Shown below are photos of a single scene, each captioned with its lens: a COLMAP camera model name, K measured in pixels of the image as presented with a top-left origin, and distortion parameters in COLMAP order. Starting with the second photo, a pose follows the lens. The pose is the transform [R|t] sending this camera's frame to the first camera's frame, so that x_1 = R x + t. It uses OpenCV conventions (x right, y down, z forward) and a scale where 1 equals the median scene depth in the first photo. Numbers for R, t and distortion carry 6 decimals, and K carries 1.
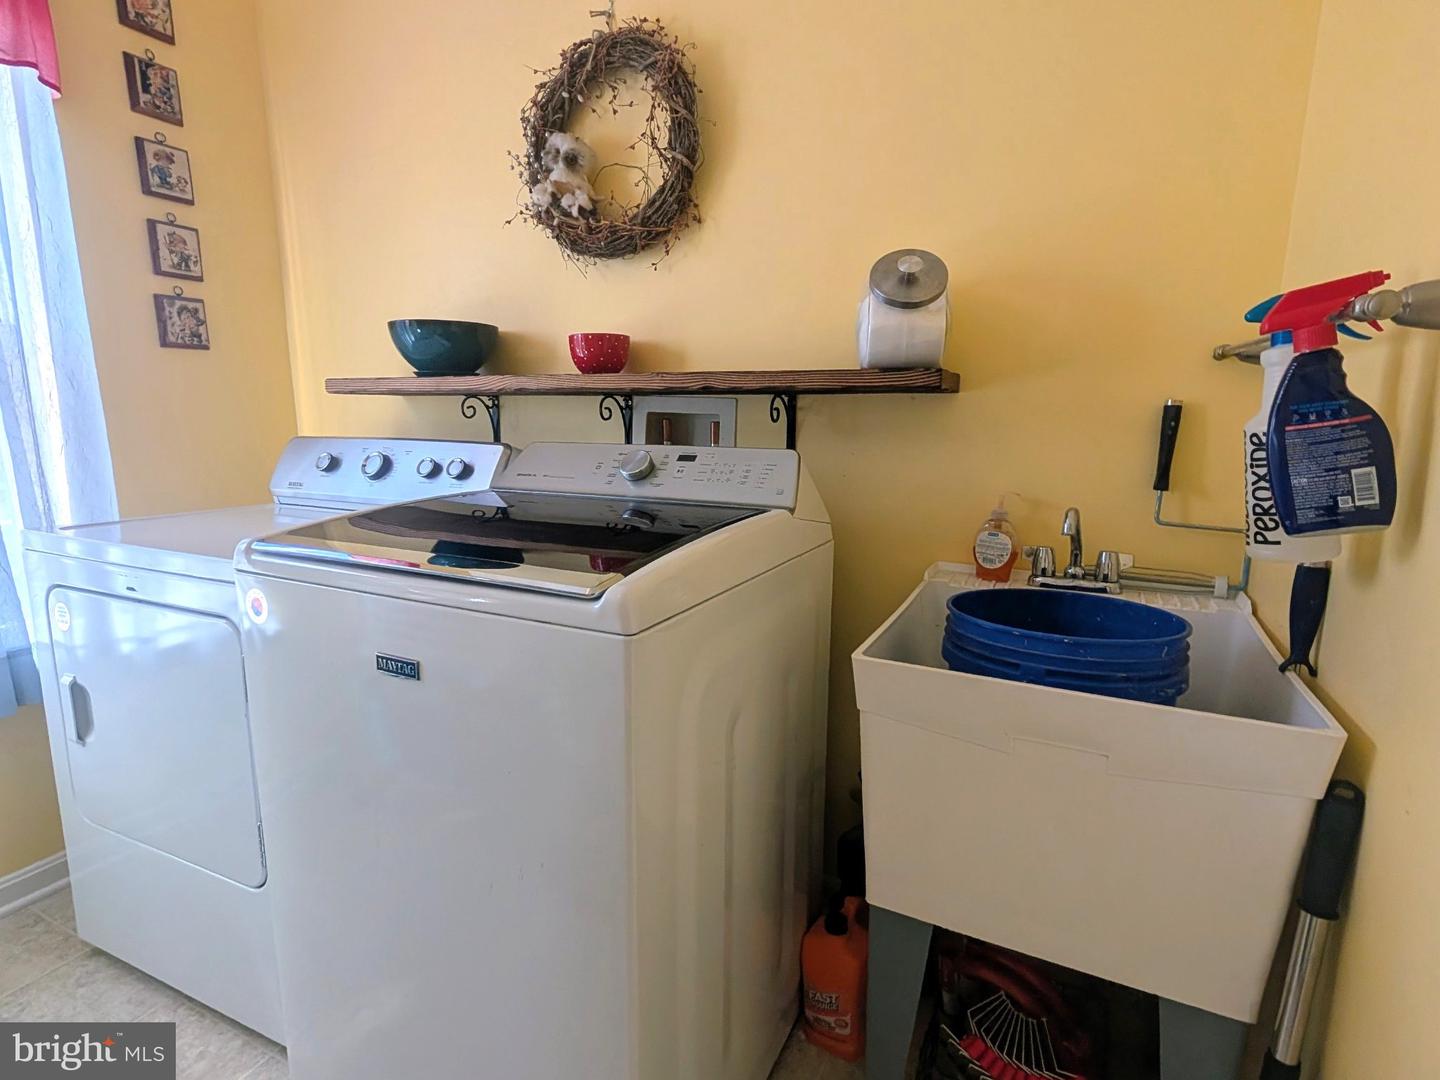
lens RADIAL K [[717.6, 0, 717.2], [0, 717.6, 546.8], [0, 0, 1]] dist [-0.000299, -0.000789]
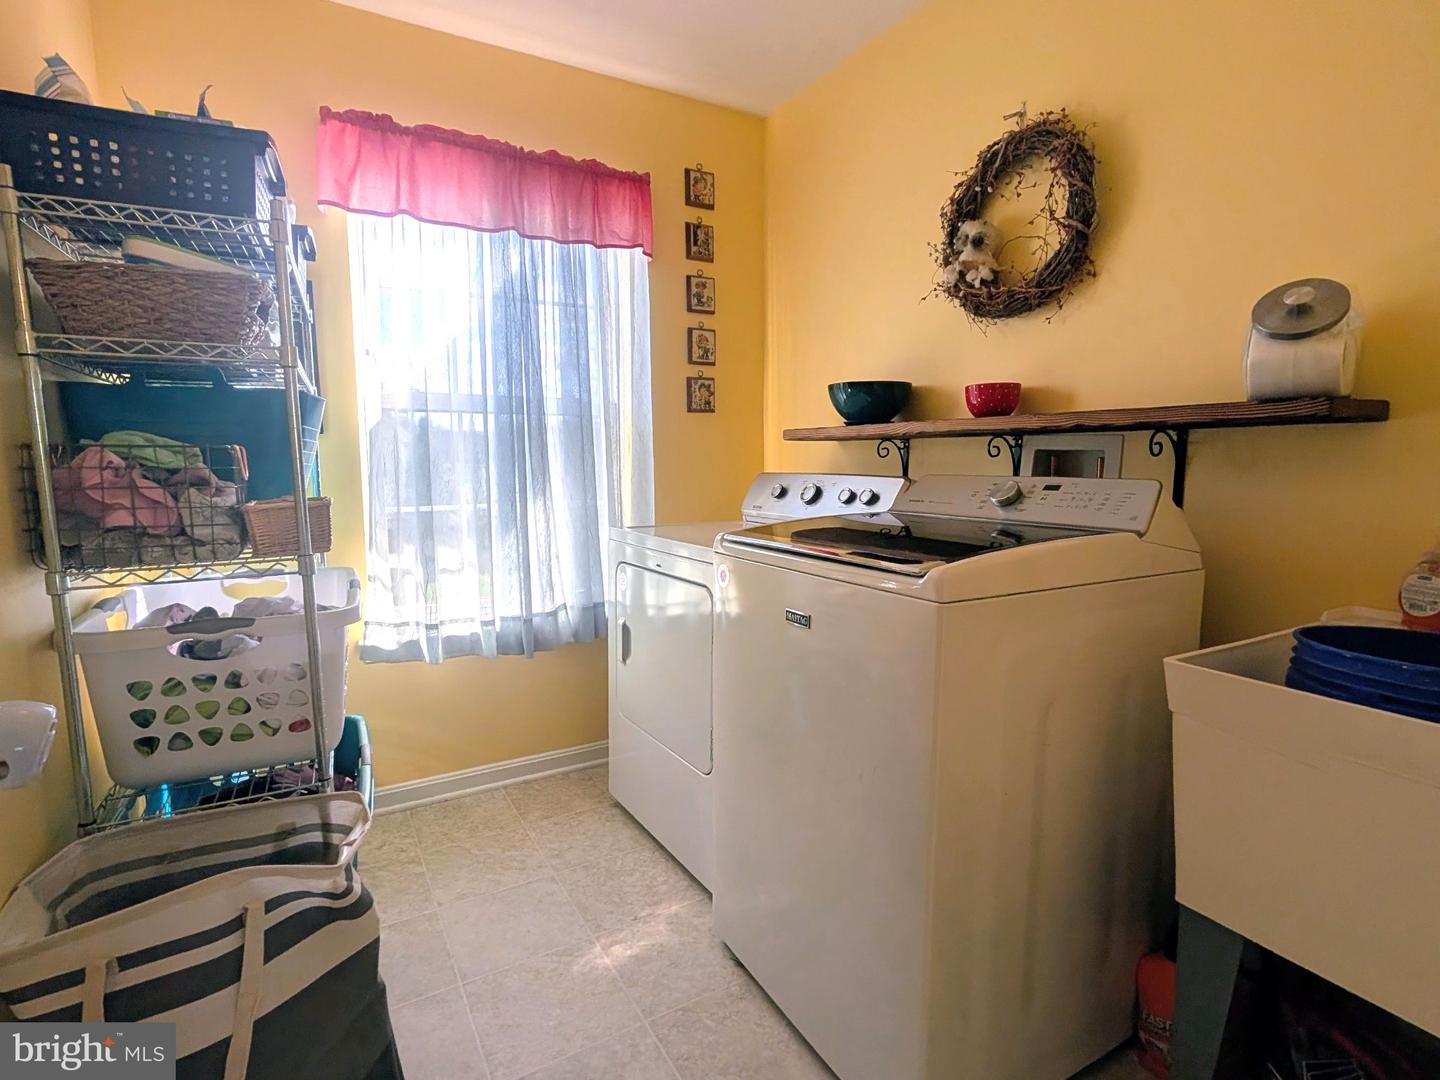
lens RADIAL K [[717.6, 0, 717.2], [0, 717.6, 546.8], [0, 0, 1]] dist [-0.000299, -0.000789]
pose [[0.825678, 0.057673, -0.561186, 0.136203], [-0.092639, 0.995118, -0.034034, 0.047617], [0.556484, 0.080089, 0.826989, -0.187918]]
